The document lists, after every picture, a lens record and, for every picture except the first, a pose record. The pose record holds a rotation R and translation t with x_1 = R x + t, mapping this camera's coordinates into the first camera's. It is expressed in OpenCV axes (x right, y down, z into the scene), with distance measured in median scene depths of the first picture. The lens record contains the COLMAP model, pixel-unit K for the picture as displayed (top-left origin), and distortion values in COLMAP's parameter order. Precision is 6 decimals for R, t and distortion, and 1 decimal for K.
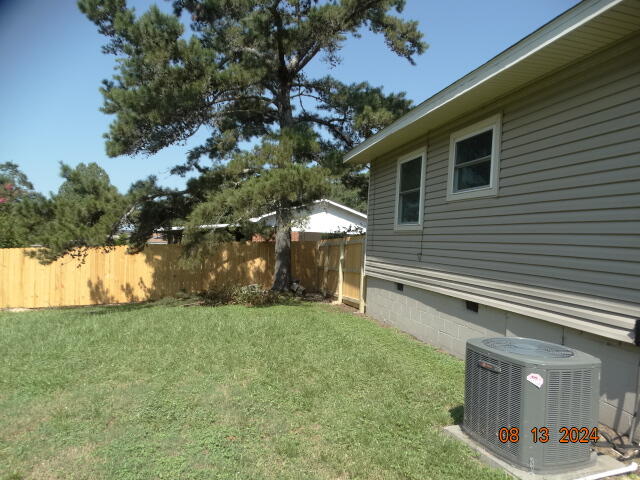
lens RADIAL K [[450.0, 0, 319.4], [0, 450.0, 236.6], [0, 0, 1]] dist [0.000268, -0.001179]
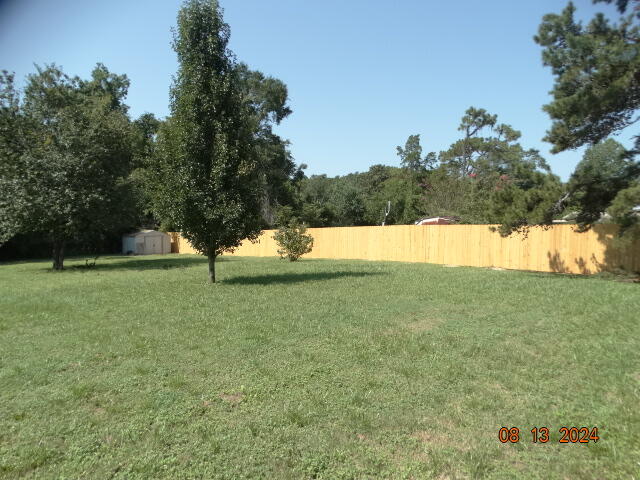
lens RADIAL K [[450.0, 0, 320.1], [0, 450.0, 240.1], [0, 0, 1]] dist [0.000268, -0.001179]
pose [[0.477849, 0.056890, -0.876598, 0.266786], [-0.001514, 0.997953, 0.063940, -0.013380], [0.878441, -0.029227, 0.476956, -0.136812]]
